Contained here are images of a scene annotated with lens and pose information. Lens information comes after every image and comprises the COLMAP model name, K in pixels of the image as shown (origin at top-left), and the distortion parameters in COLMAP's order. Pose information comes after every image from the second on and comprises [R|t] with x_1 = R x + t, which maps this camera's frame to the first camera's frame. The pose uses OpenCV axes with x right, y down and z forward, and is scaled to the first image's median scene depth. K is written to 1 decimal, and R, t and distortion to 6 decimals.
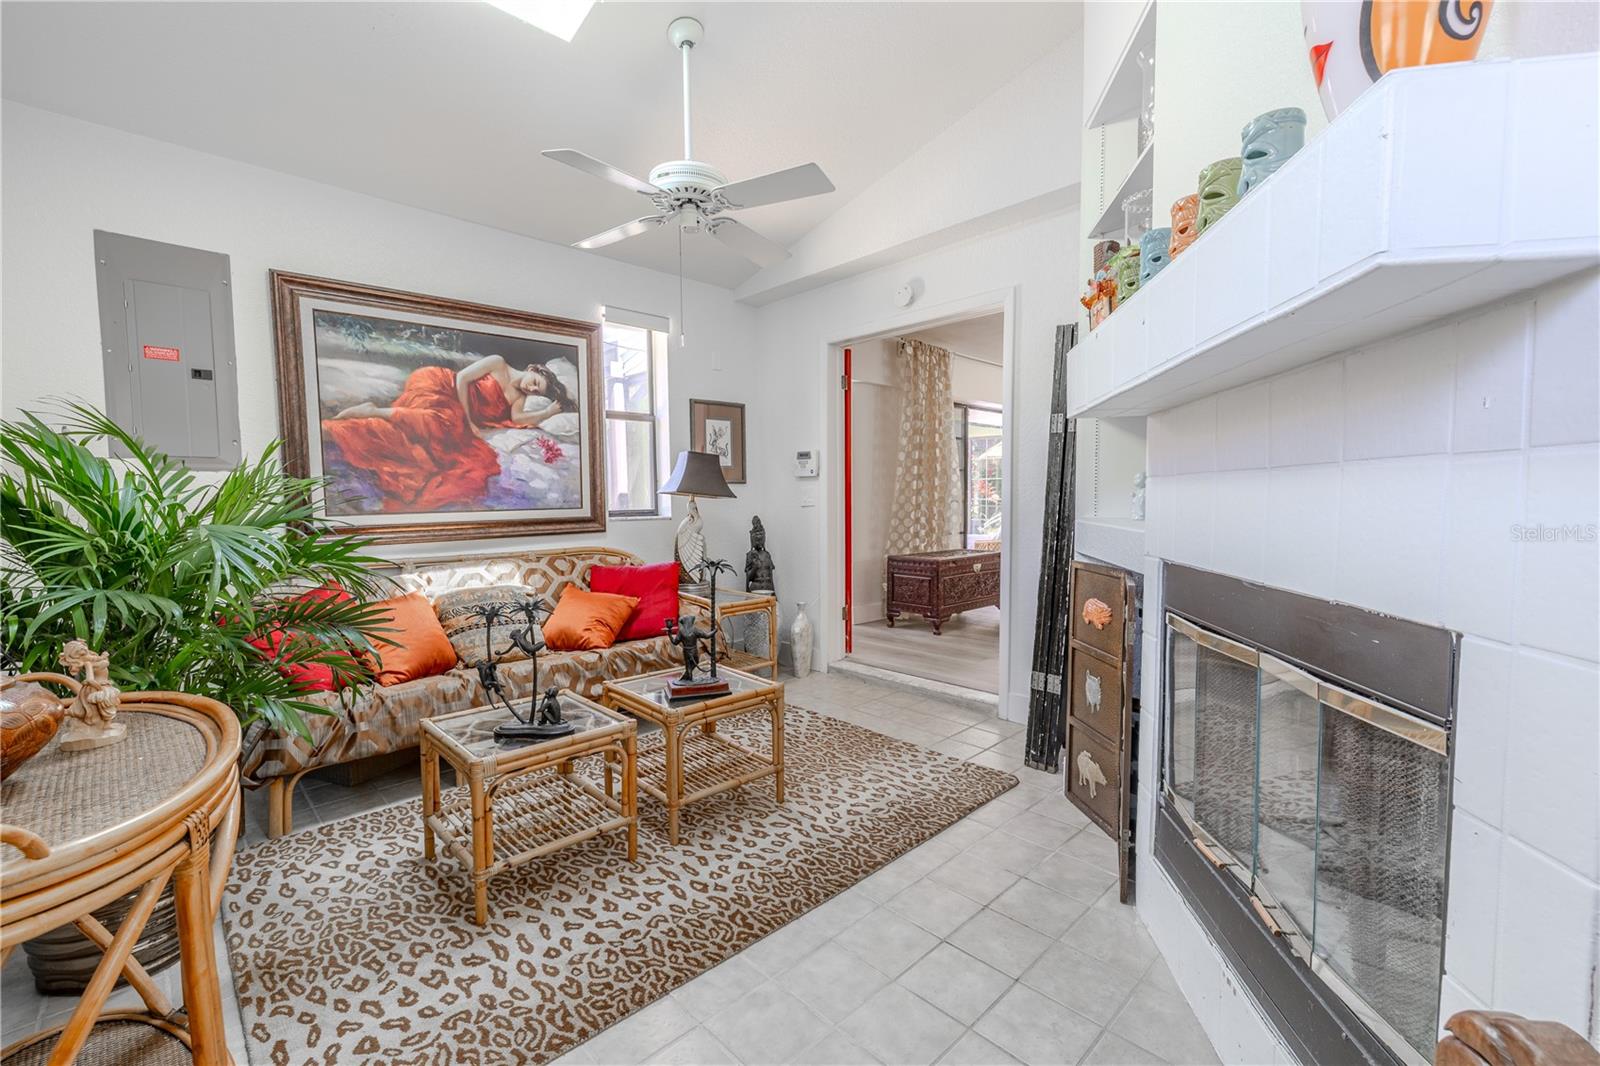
lens RADIAL K [[692.7, 0, 797.8], [0, 692.7, 535.2], [0, 0, 1]] dist [-0.001864, 0.001670]
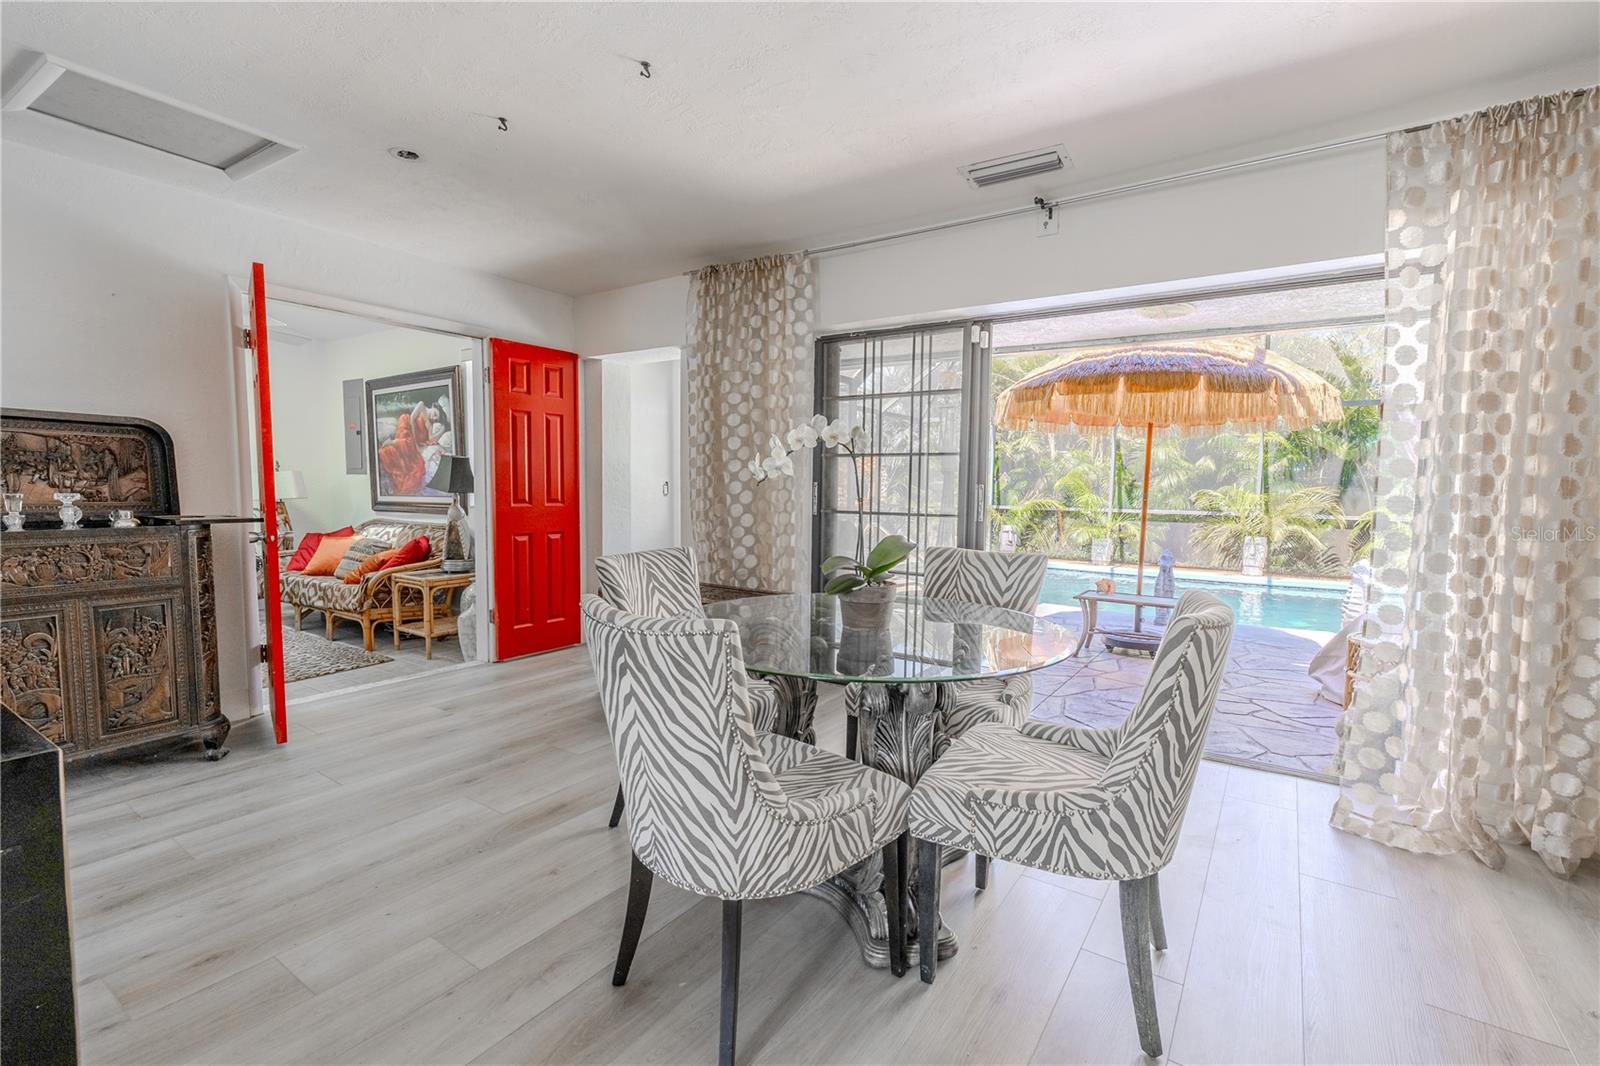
lens RADIAL K [[708.0, 0, 806.8], [0, 708.0, 544.6], [0, 0, 1]] dist [0.003790, 0.000257]
pose [[0.221227, 0.095967, -0.970489, 1.405382], [-0.069416, 0.994172, 0.082485, -0.122912], [0.972749, 0.049119, 0.226599, 1.503860]]
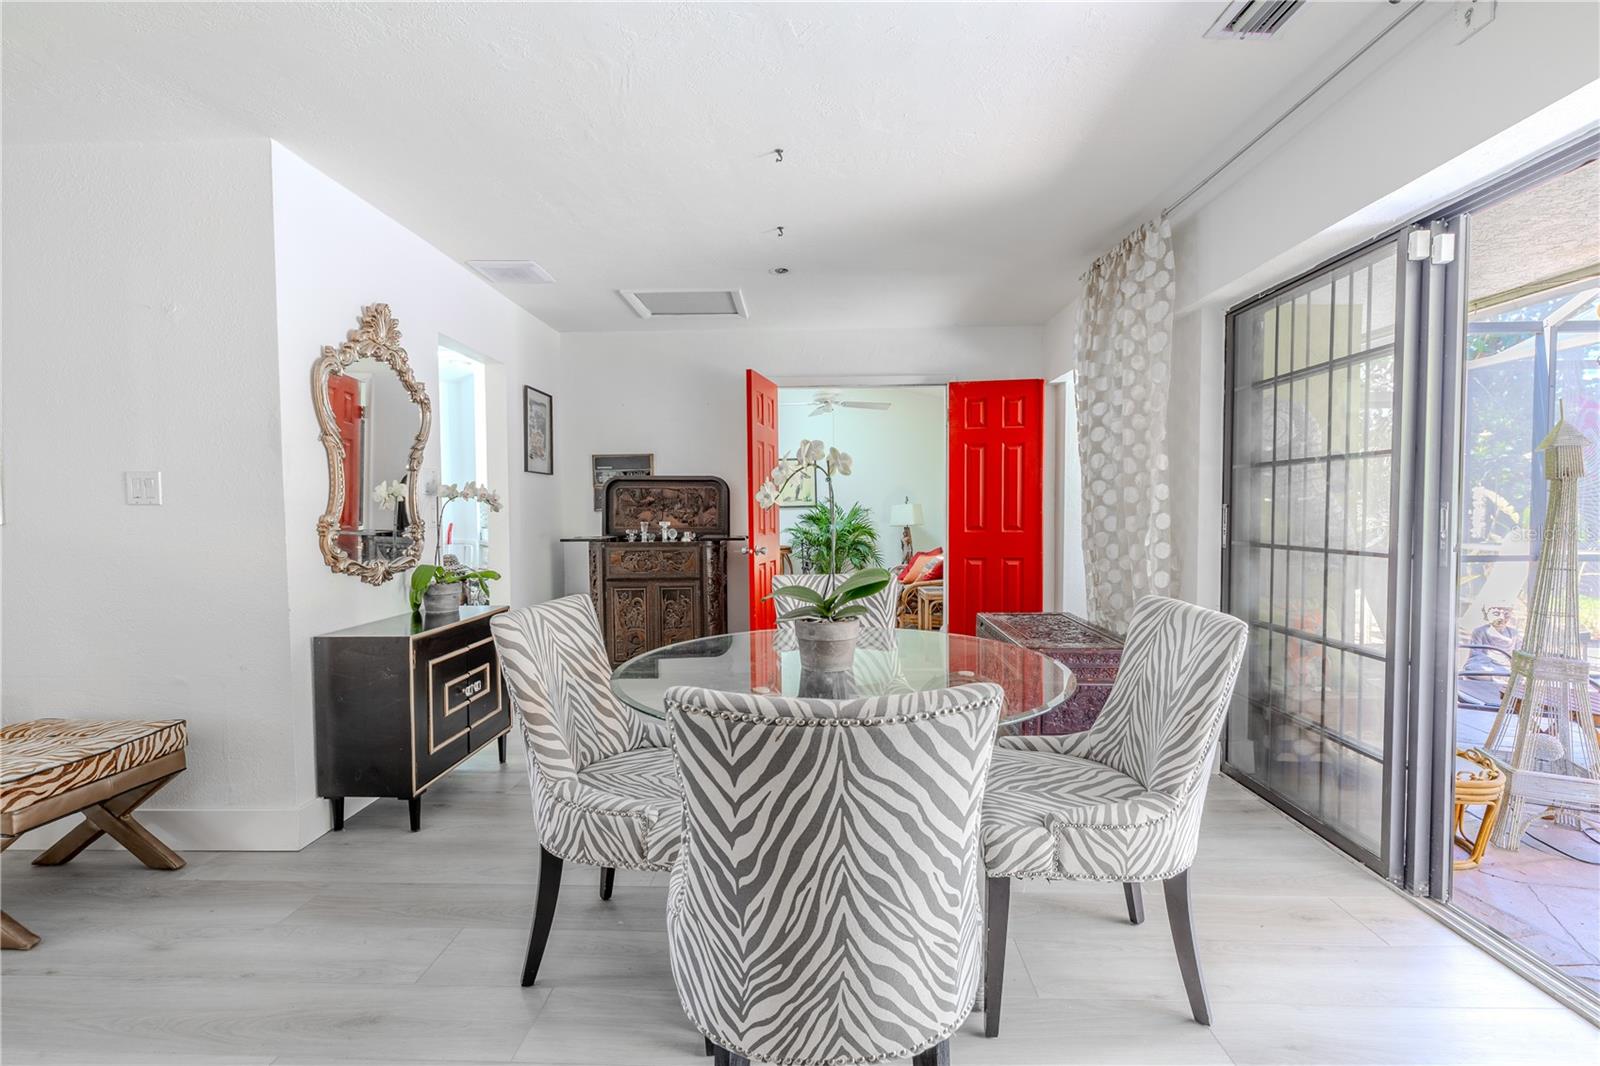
lens RADIAL K [[692.7, 0, 796.7], [0, 692.7, 539.6], [0, 0, 1]] dist [-0.001864, 0.001670]
pose [[-0.718209, 0.045722, -0.694323, 1.232613], [-0.023301, 0.995699, 0.089670, -0.149273], [0.695437, 0.080581, -0.714055, 2.001621]]
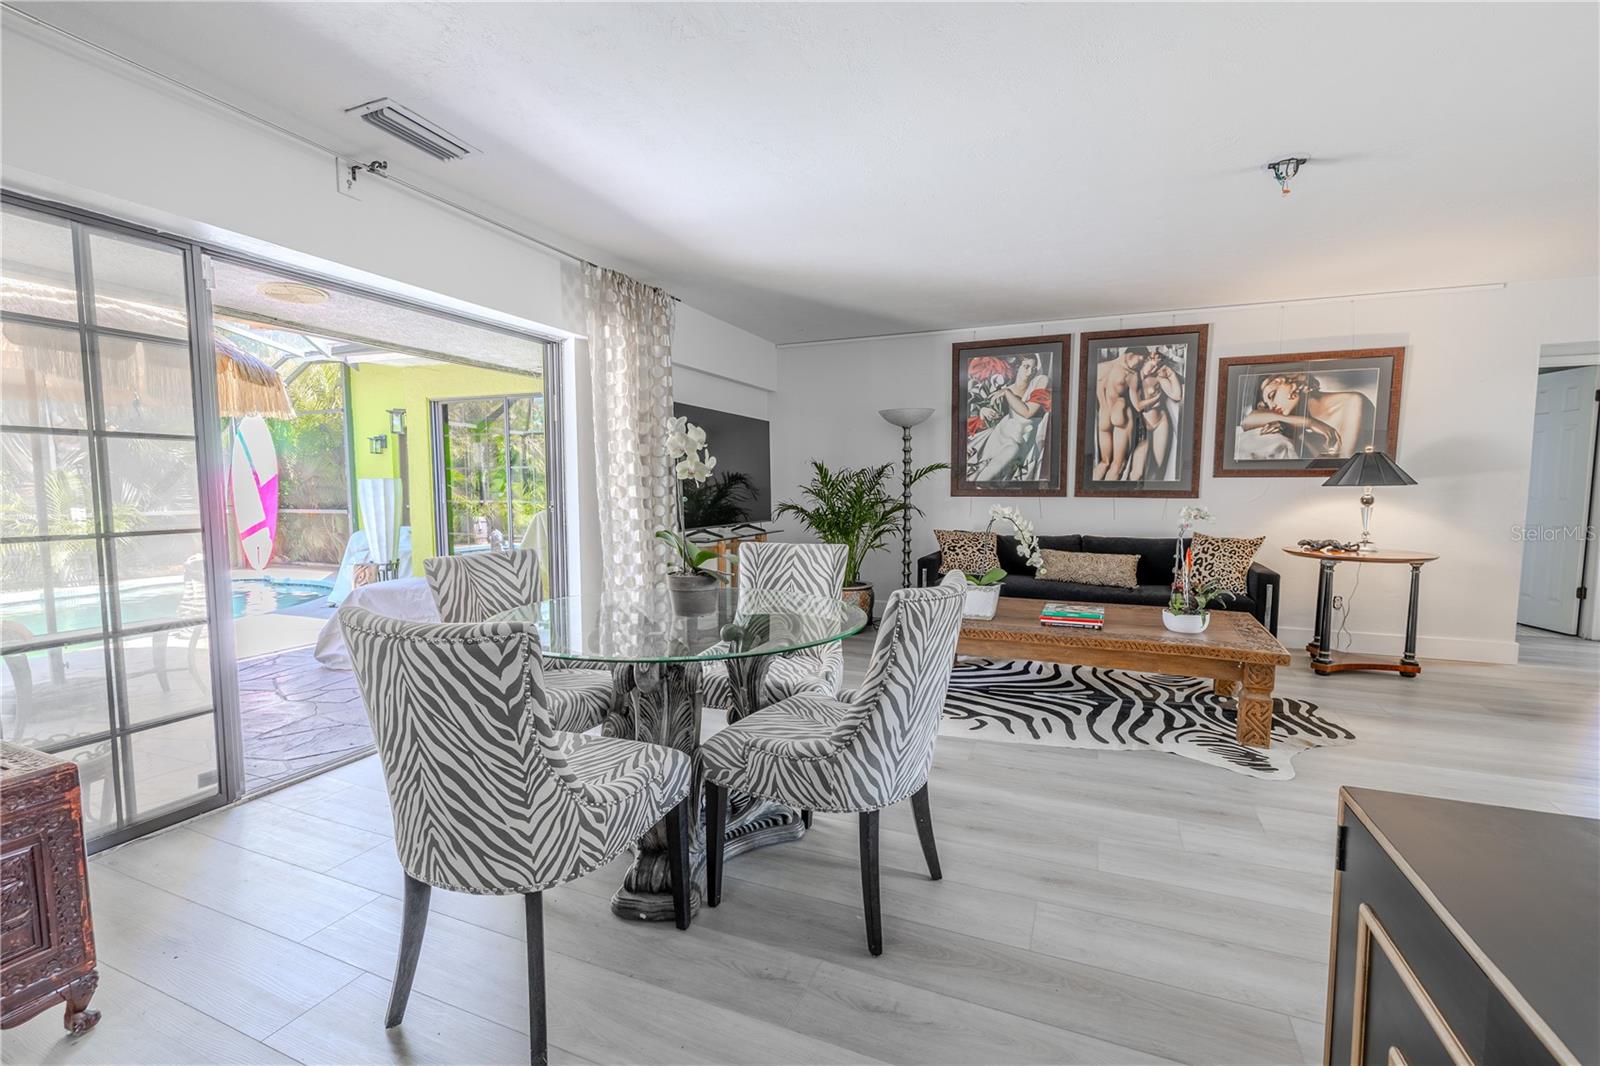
lens RADIAL K [[692.7, 0, 799.6], [0, 692.7, 540.3], [0, 0, 1]] dist [-0.001864, 0.001670]
pose [[0.913859, -0.024130, 0.405313, 0.727782], [0.014932, 0.999555, 0.025840, -0.093966], [-0.405756, -0.017562, 0.913813, 1.096467]]
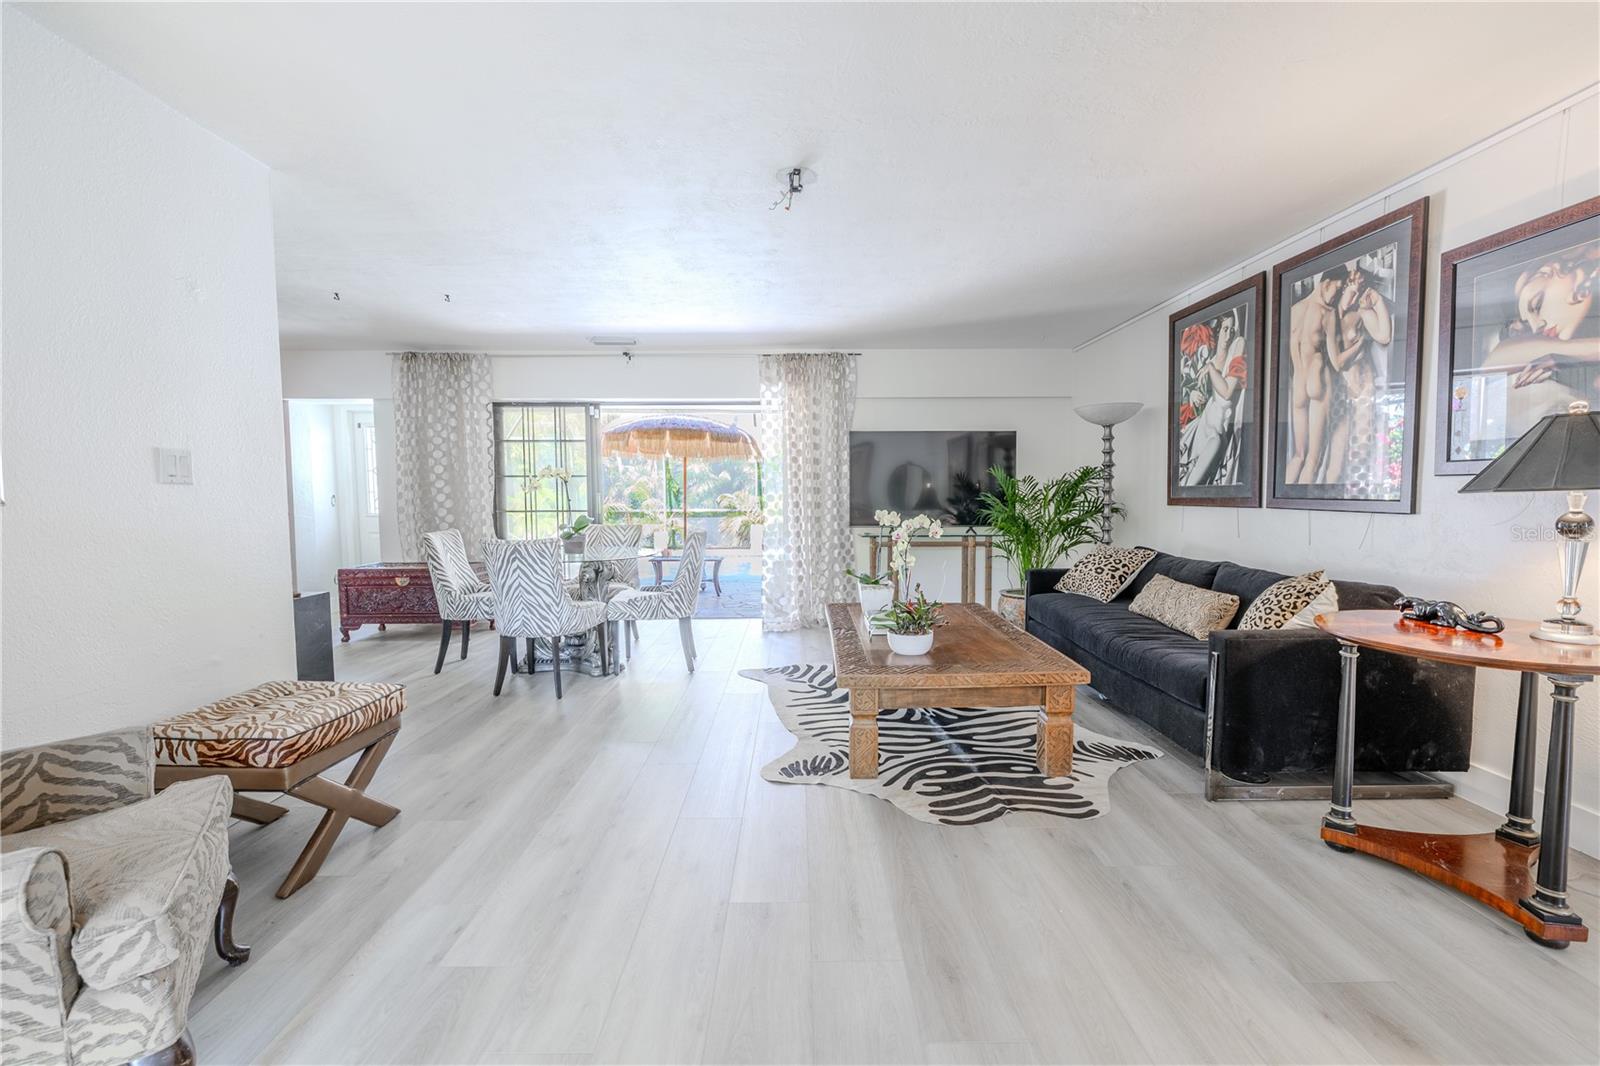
lens RADIAL K [[692.7, 0, 804.0], [0, 692.7, 538.2], [0, 0, 1]] dist [-0.001864, 0.001670]
pose [[0.736408, 0.049579, -0.674718, 2.058846], [-0.039186, 0.998763, 0.030621, -0.101115], [0.675402, 0.003890, 0.737440, 1.019651]]
